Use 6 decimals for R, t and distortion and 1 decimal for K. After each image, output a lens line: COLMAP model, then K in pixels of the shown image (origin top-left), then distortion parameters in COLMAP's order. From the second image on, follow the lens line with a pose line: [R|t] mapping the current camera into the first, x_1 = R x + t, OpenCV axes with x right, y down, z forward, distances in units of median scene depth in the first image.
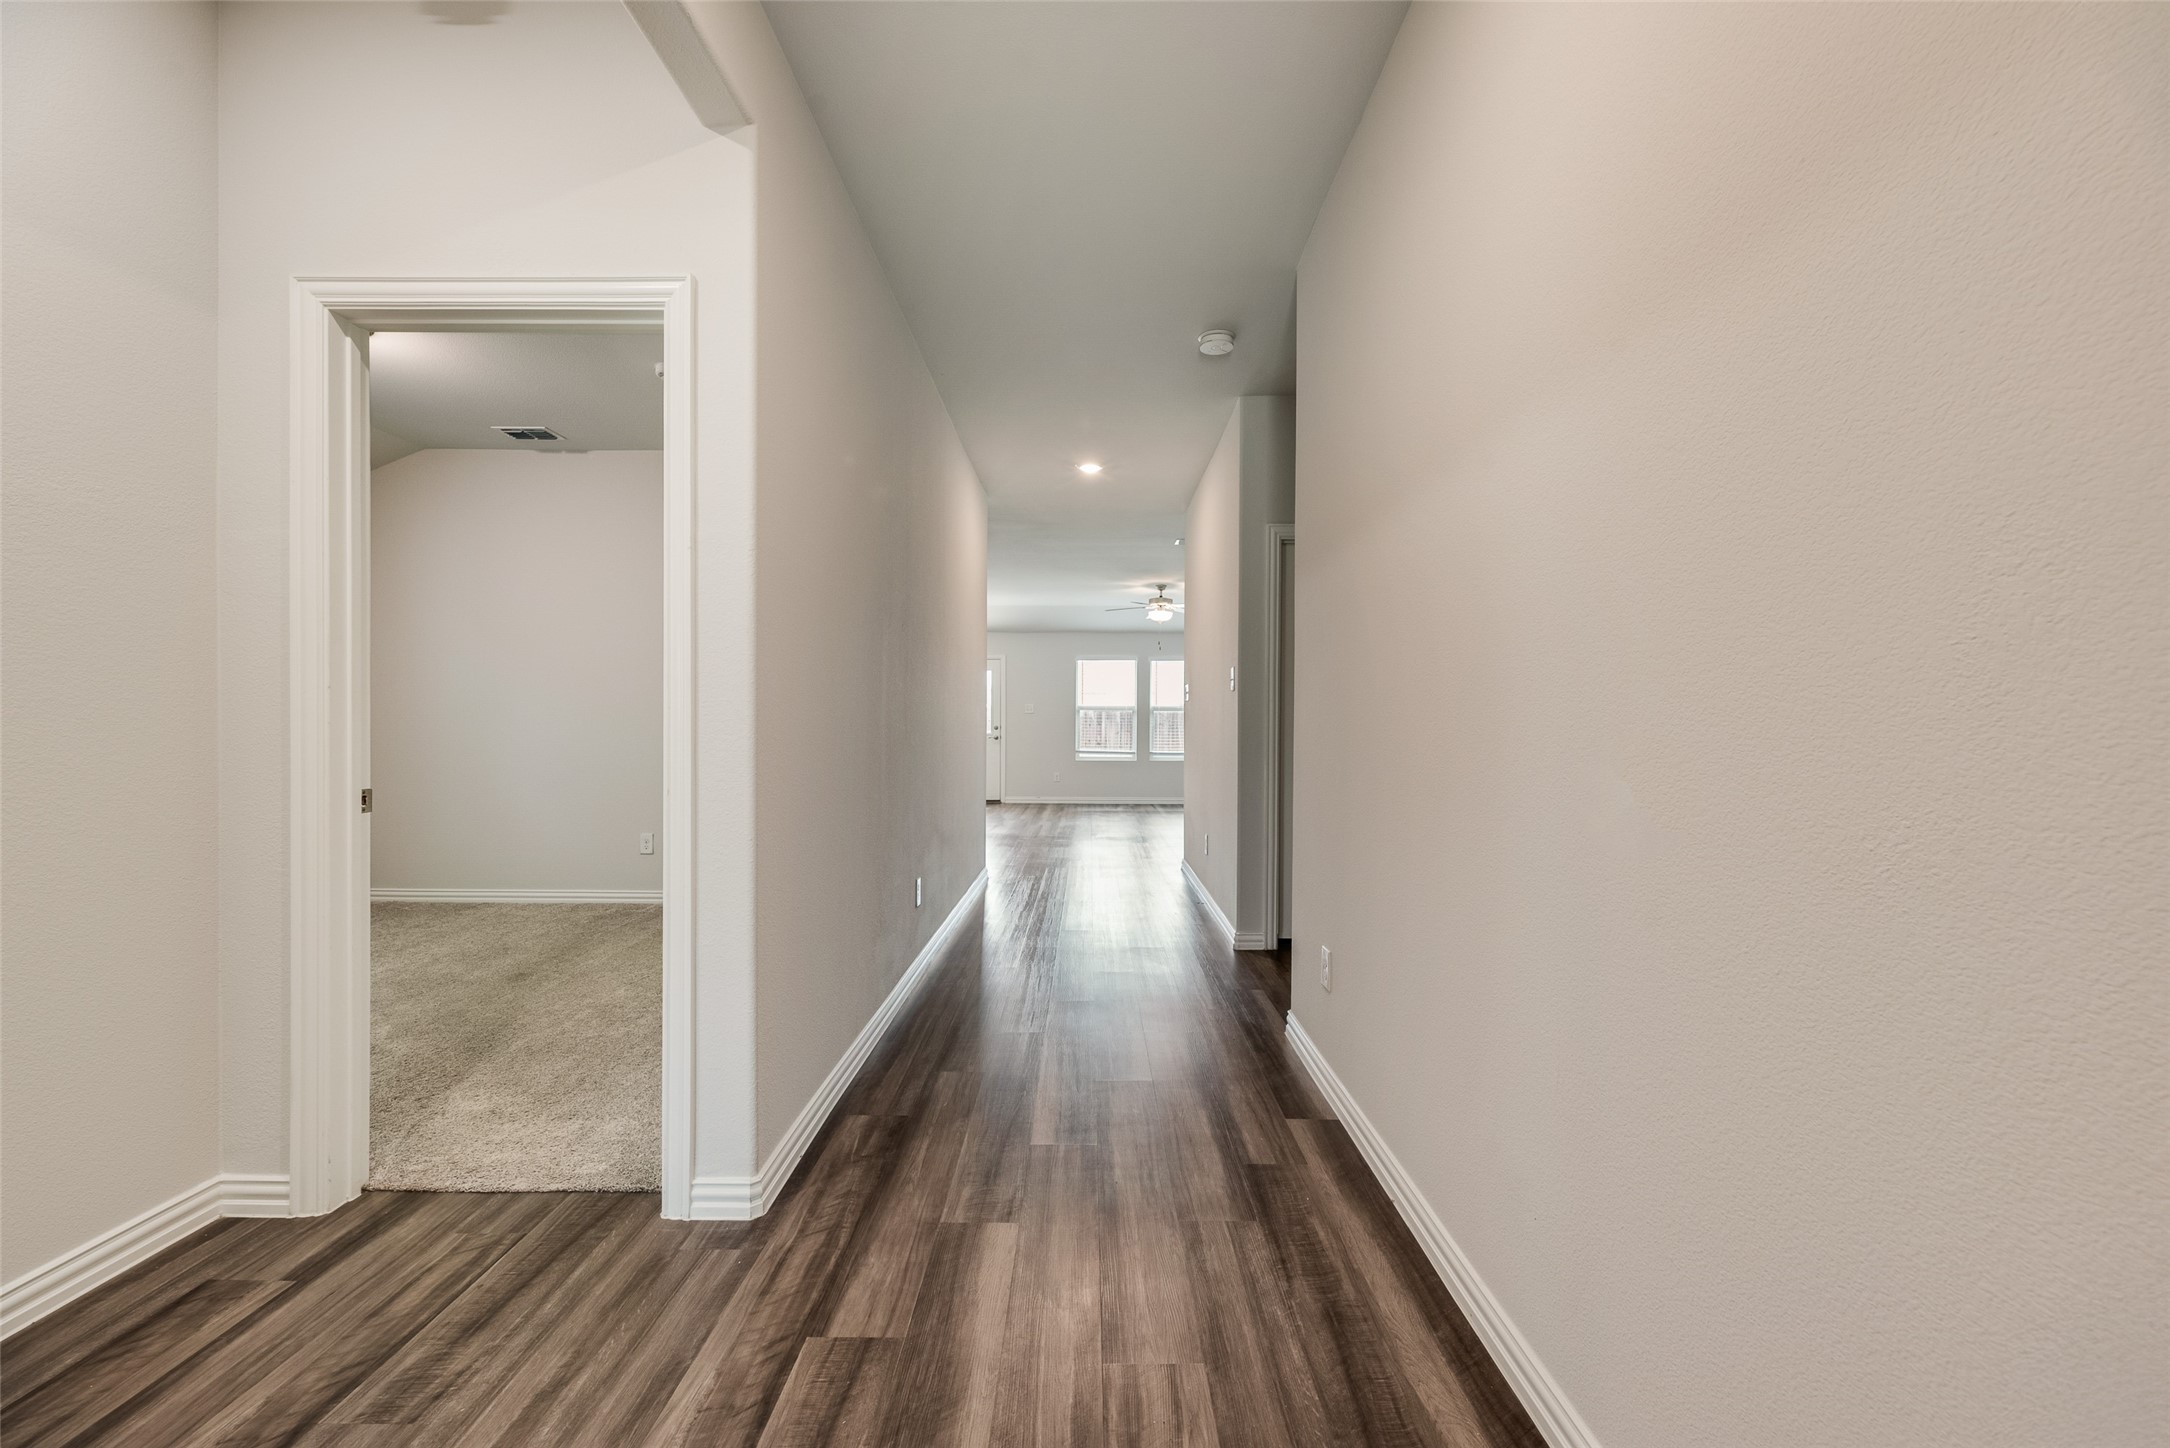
lens RADIAL K [[873.1, 0, 1086.0], [0, 873.1, 727.0], [0, 0, 1]] dist [0.004298, -0.001467]
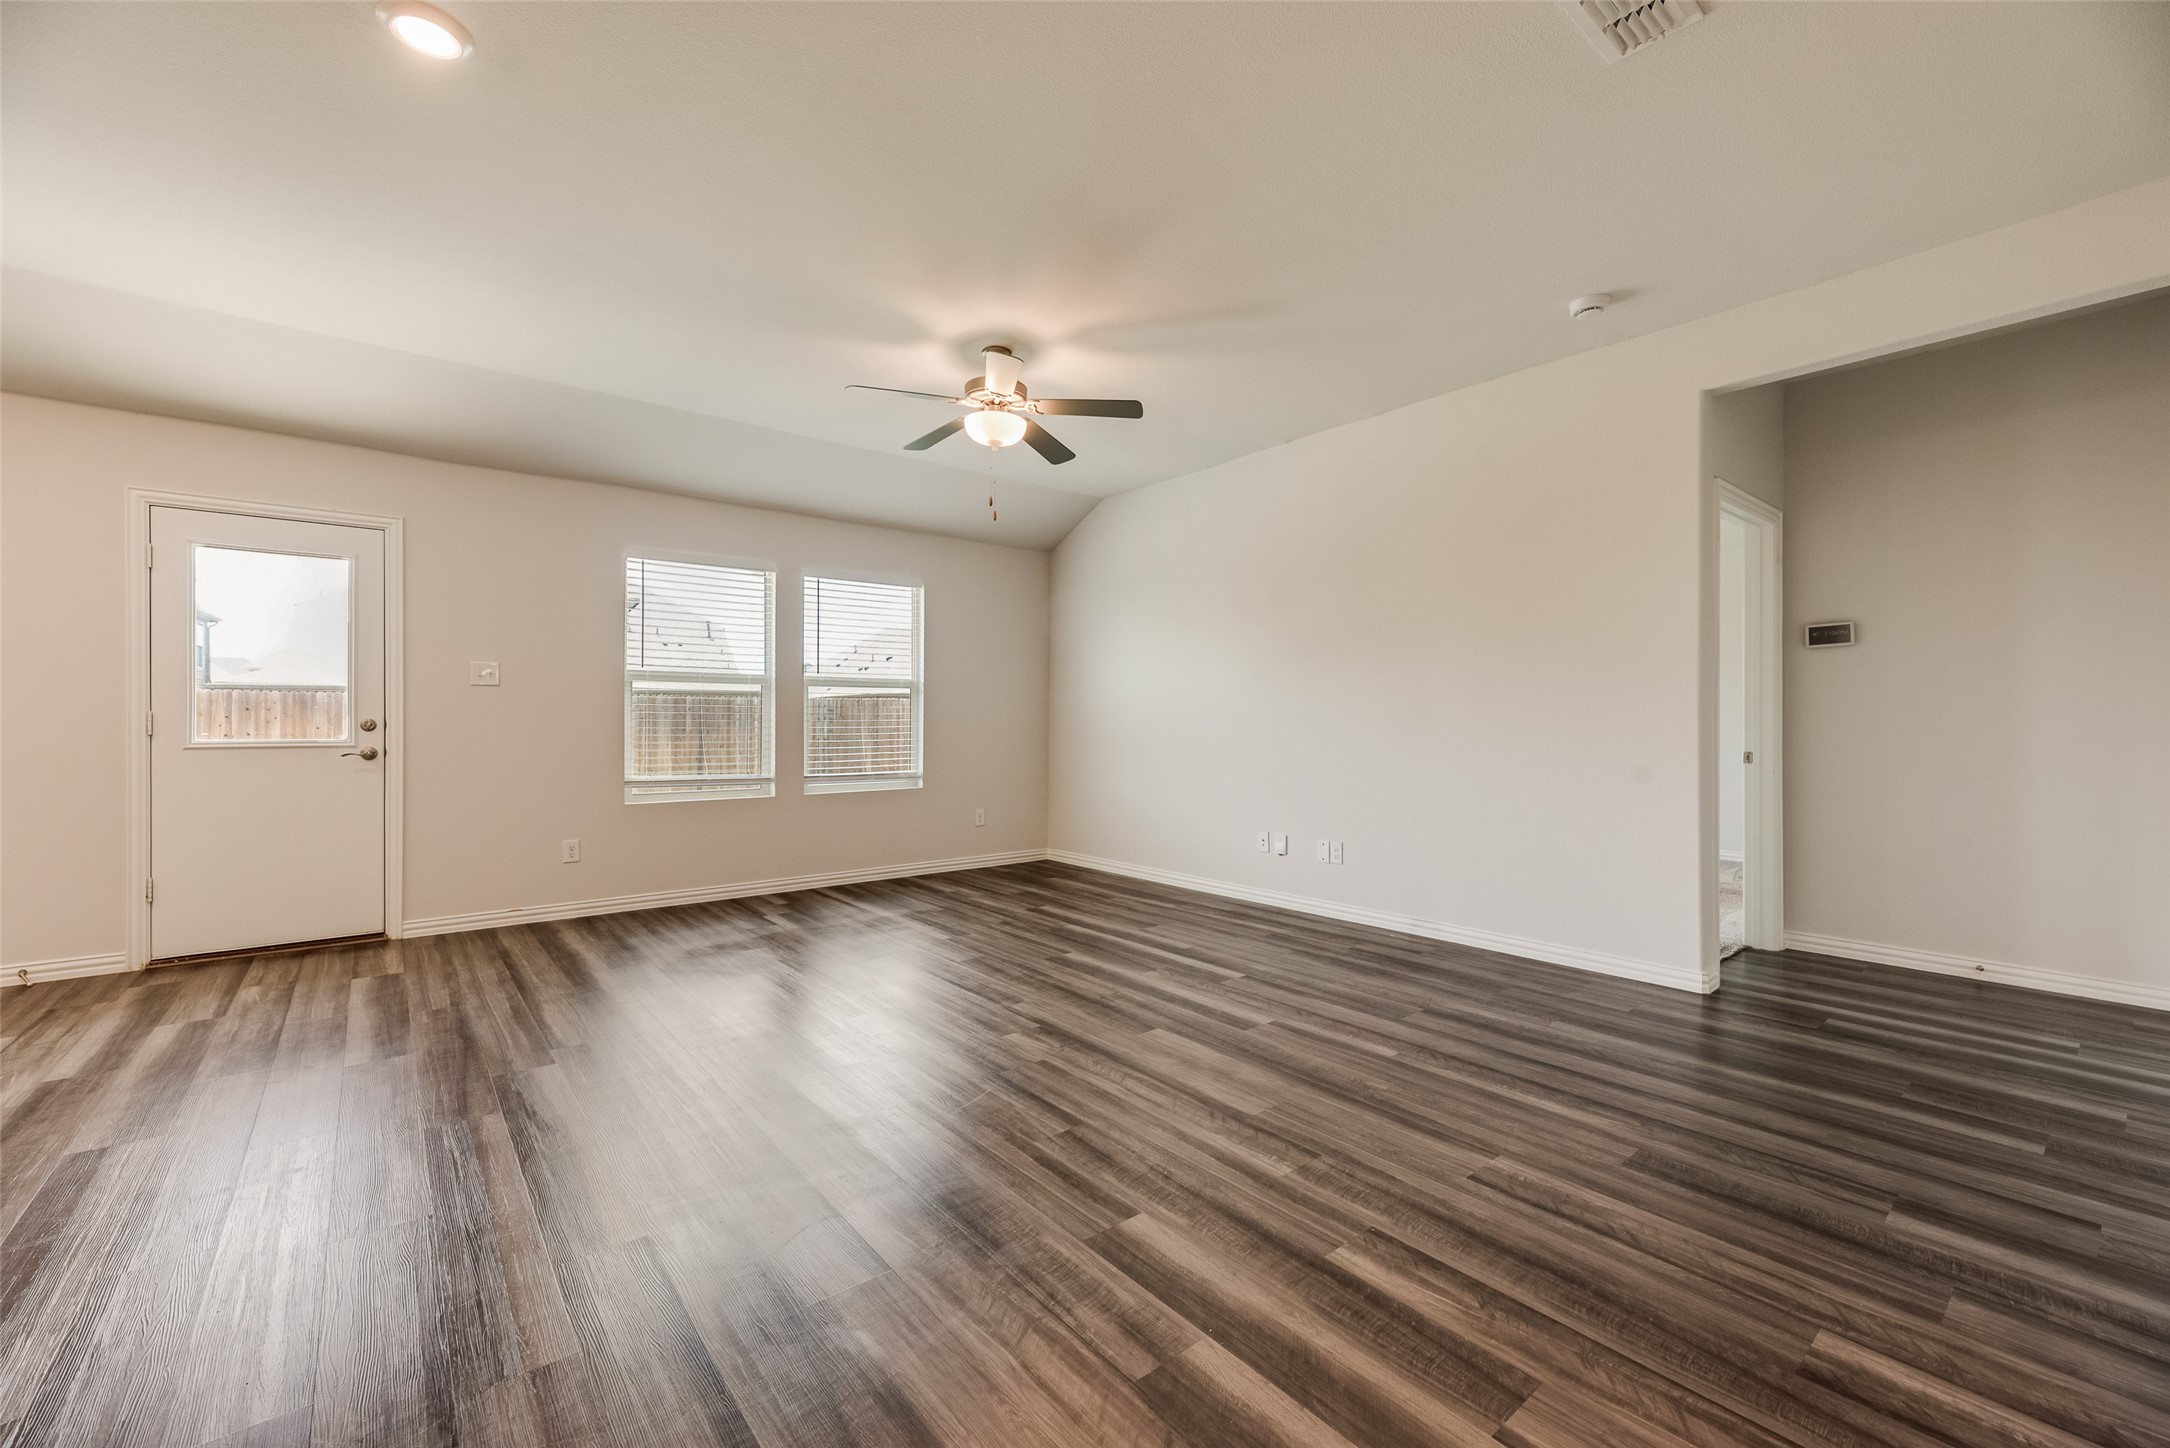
lens RADIAL K [[873.1, 0, 1085.3], [0, 873.1, 722.3], [0, 0, 1]] dist [0.004298, -0.001467]
pose [[0.775241, -0.004156, 0.631651, -0.101756], [-0.000110, 0.999977, 0.006714, -0.002637], [-0.631665, -0.005274, 0.775223, 0.553100]]
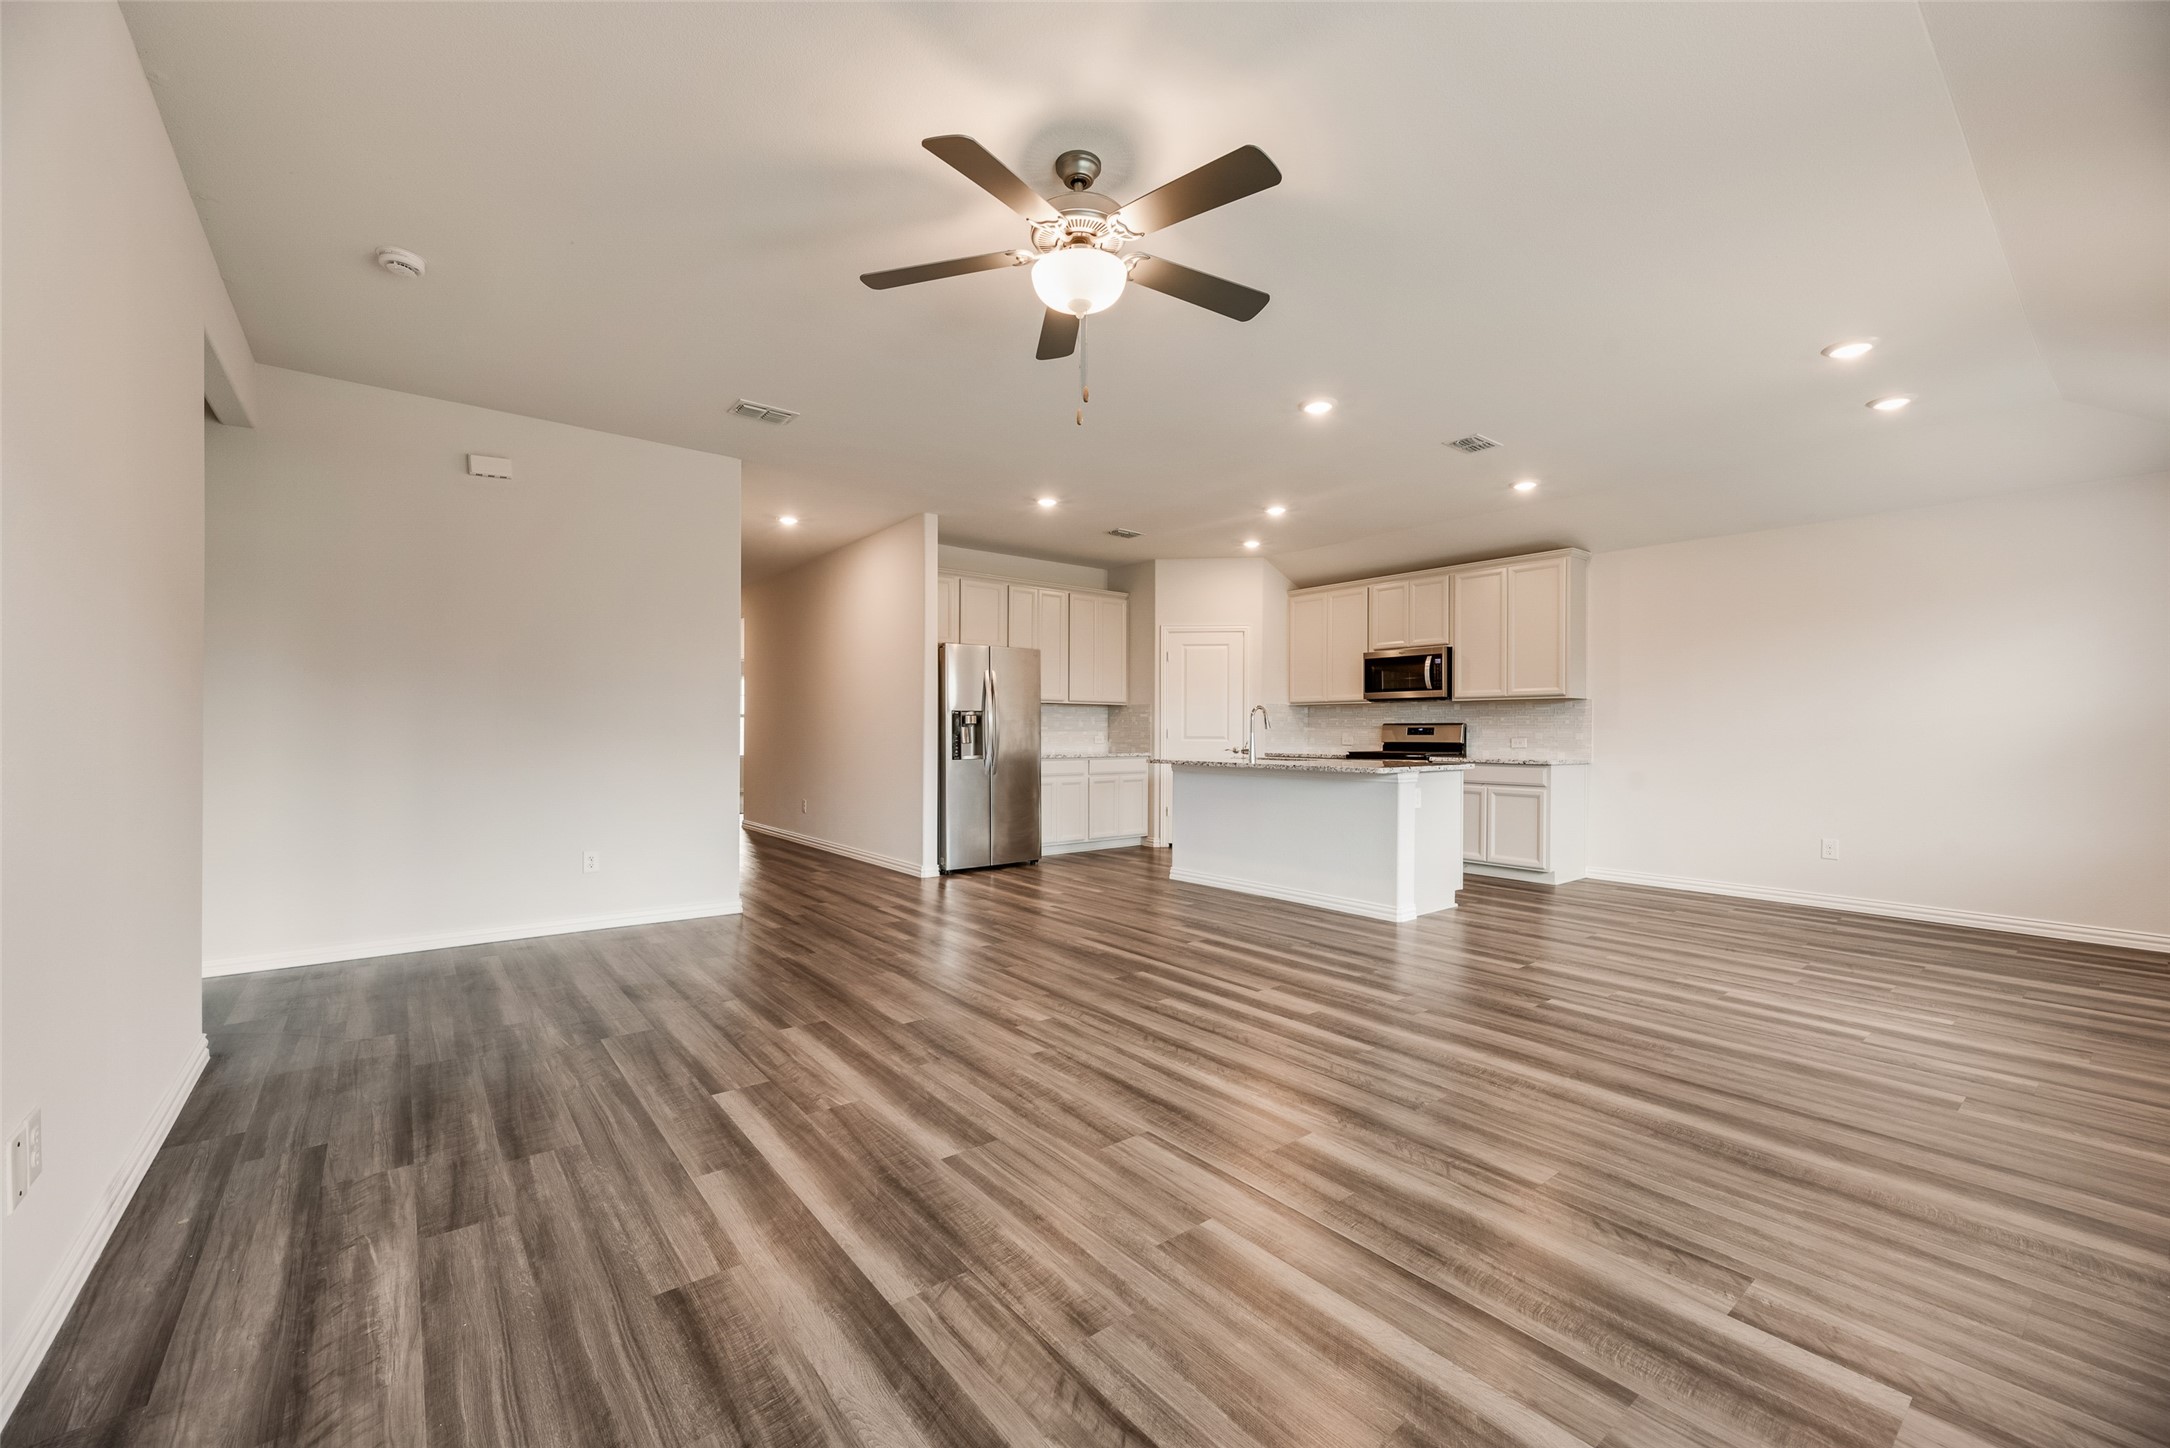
lens RADIAL K [[873.1, 0, 1085.4], [0, 873.1, 732.3], [0, 0, 1]] dist [0.004298, -0.001467]
pose [[-0.779778, -0.006735, -0.626019, 0.193965], [-0.005286, 0.999977, -0.004174, 0.000091], [0.626033, 0.000054, -0.779796, 0.971876]]
